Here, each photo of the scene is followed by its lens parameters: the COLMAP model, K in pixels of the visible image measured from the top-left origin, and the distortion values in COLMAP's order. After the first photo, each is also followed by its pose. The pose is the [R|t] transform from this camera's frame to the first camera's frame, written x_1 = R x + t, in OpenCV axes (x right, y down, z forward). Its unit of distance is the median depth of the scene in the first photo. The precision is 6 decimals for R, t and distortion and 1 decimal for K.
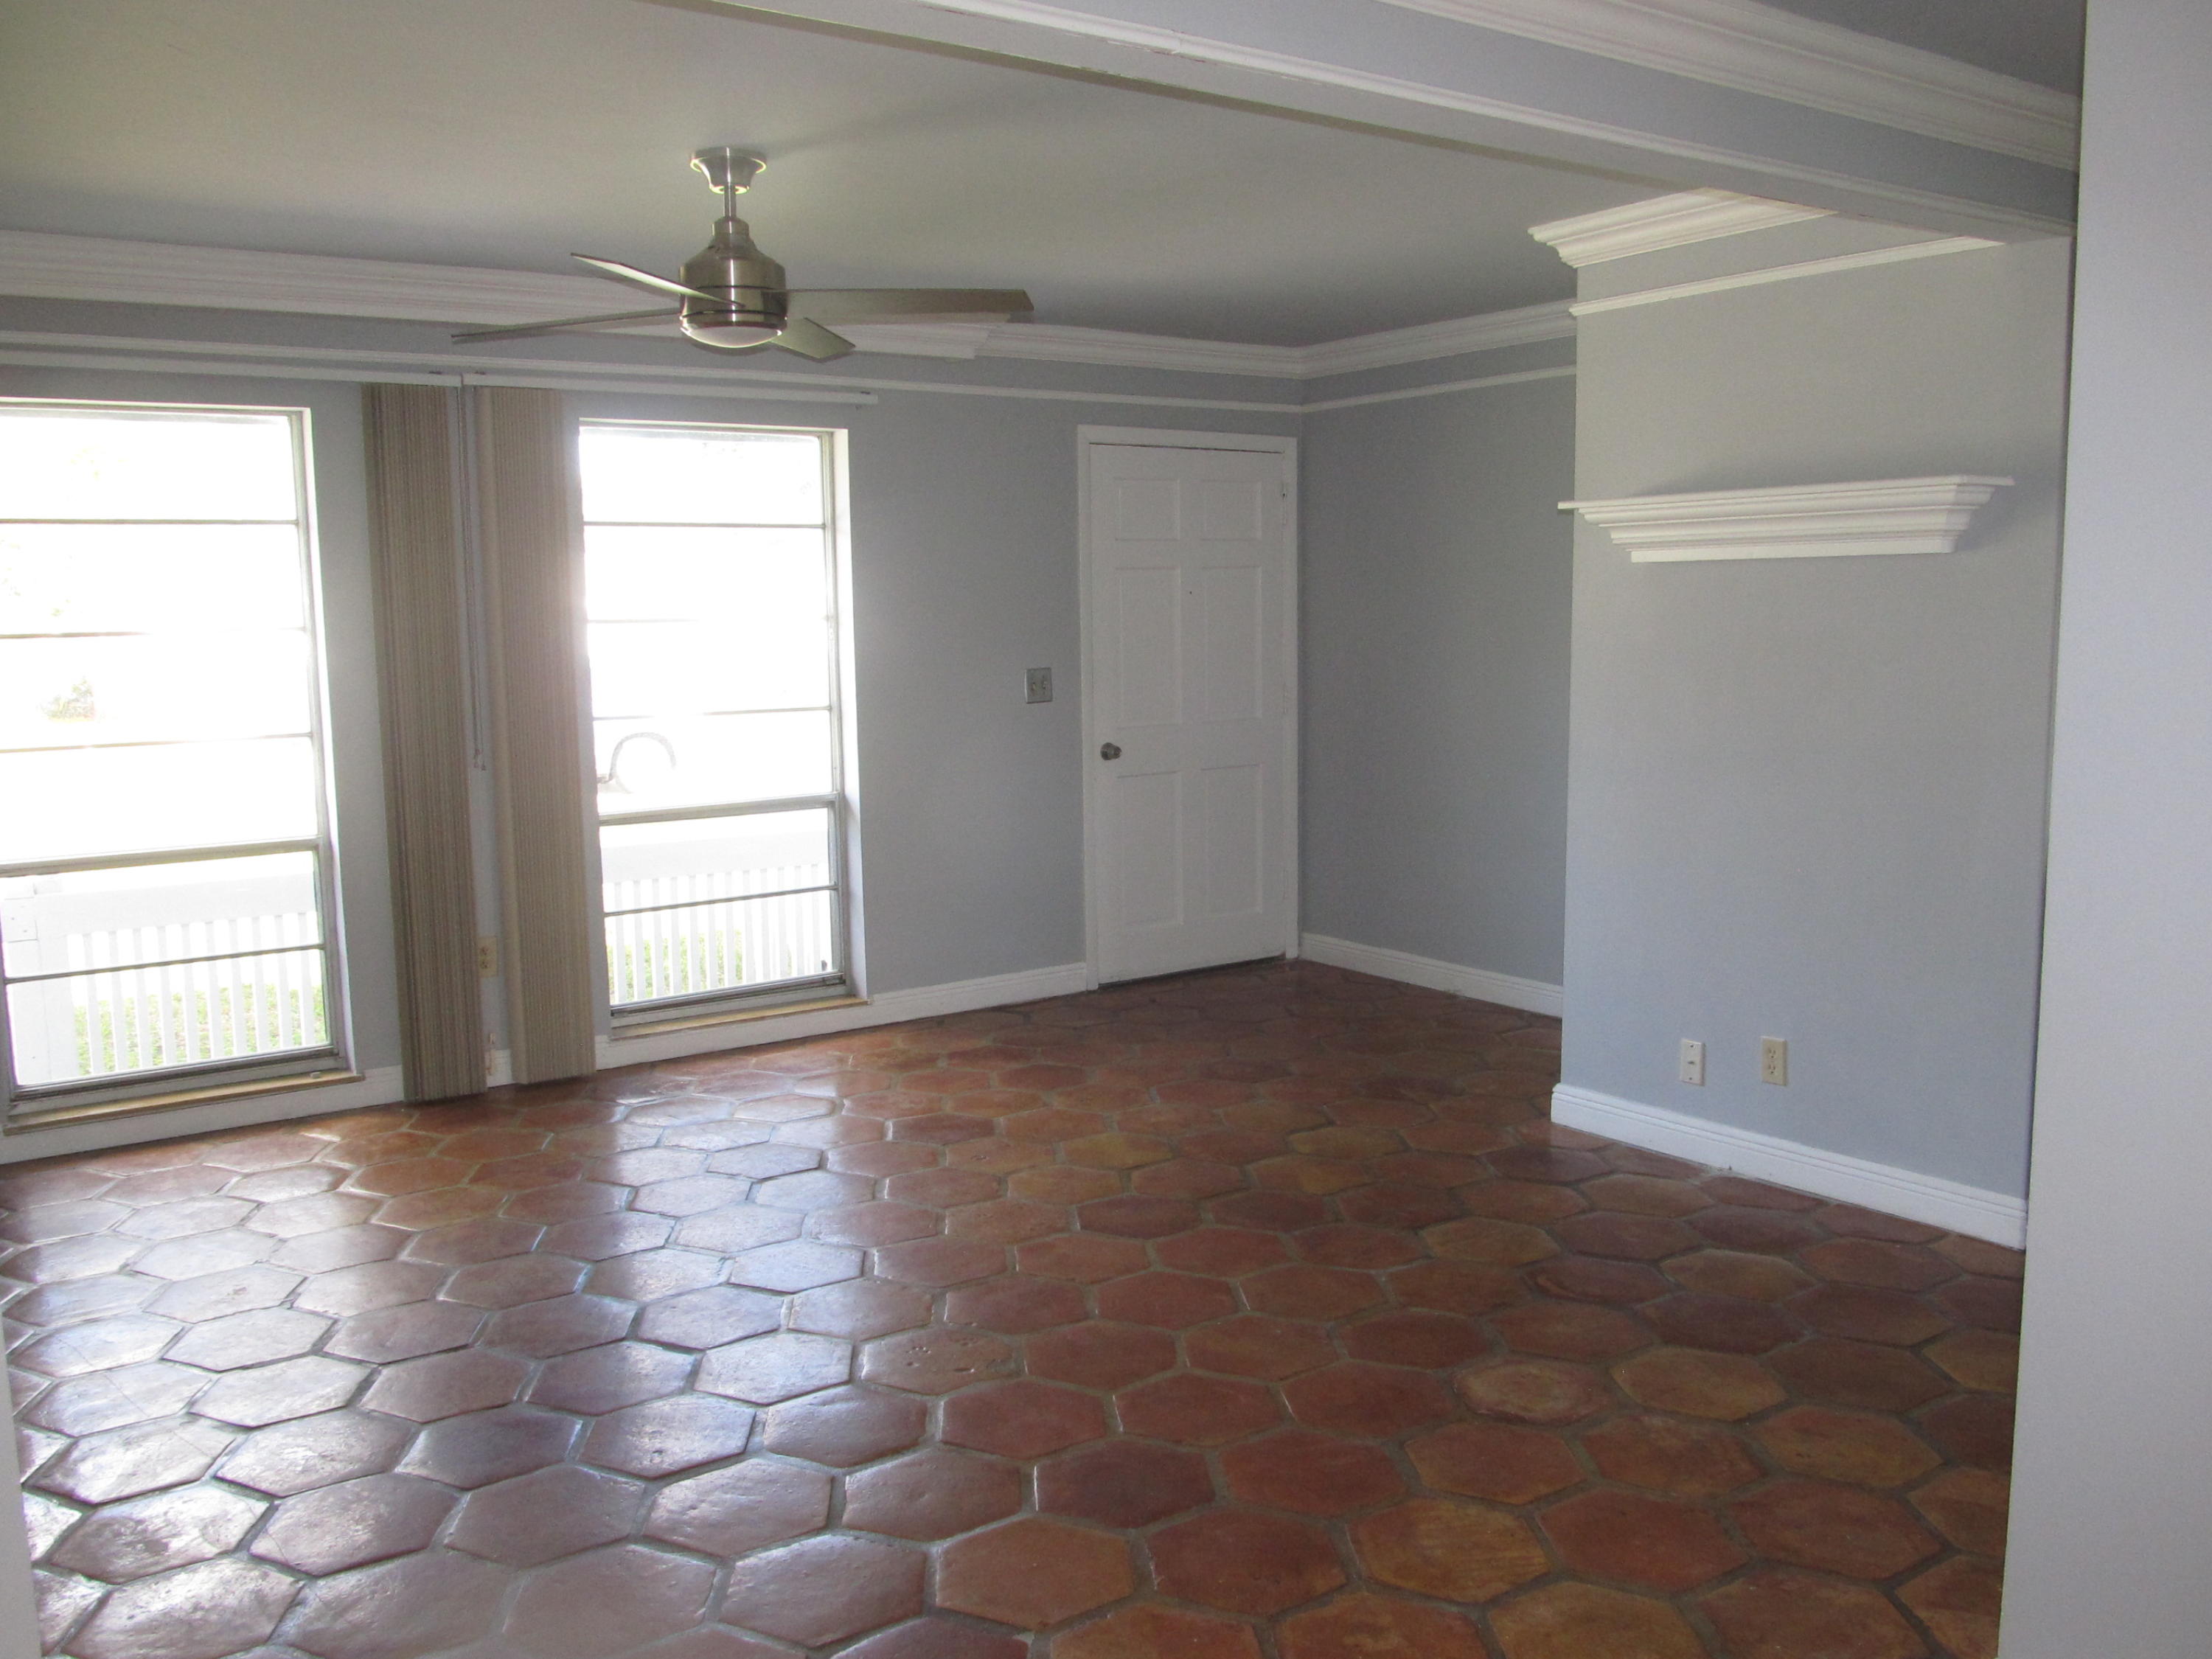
lens RADIAL K [[1831.9, 0, 1101.1], [0, 1831.9, 825.9], [0, 0, 1]] dist [-0.062551, 0.032657]
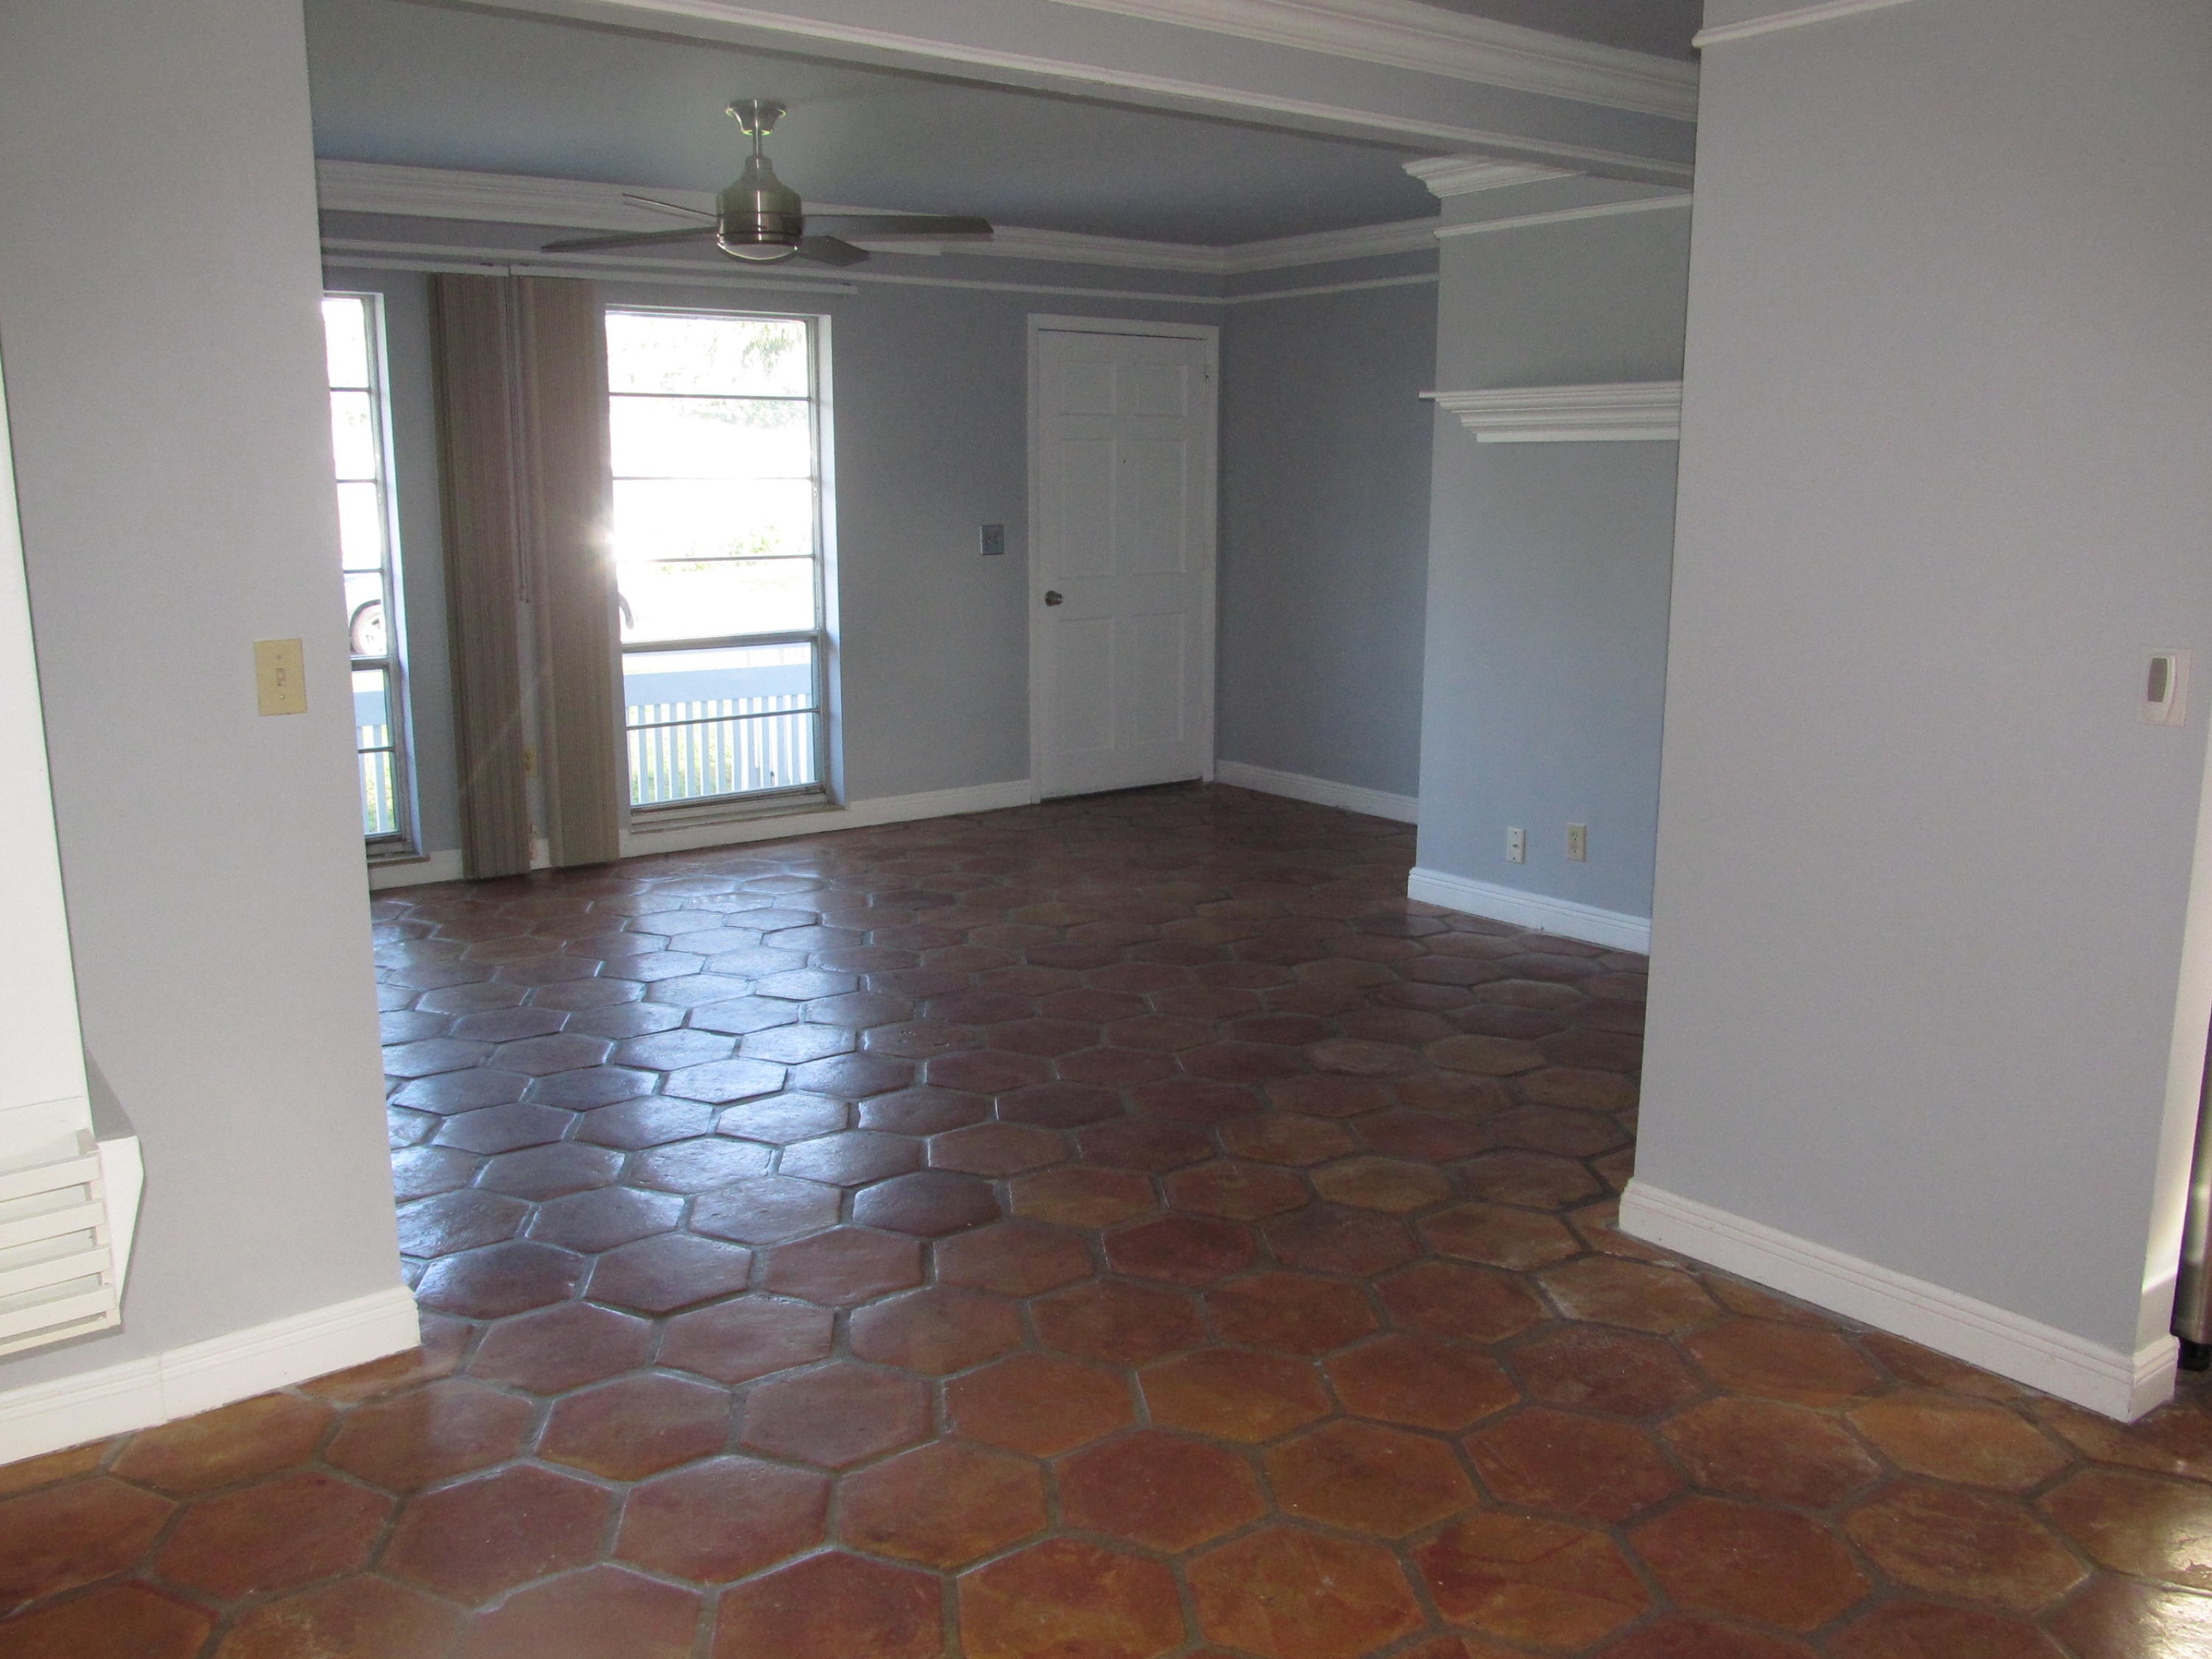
lens RADIAL K [[1831.9, 0, 1103.1], [0, 1831.9, 818.6], [0, 0, 1]] dist [-0.062551, 0.032657]
pose [[0.999345, 0.009612, 0.034891, -0.003621], [-0.011914, 0.997723, 0.066380, 0.032524], [-0.034174, -0.066752, 0.997184, -0.254549]]
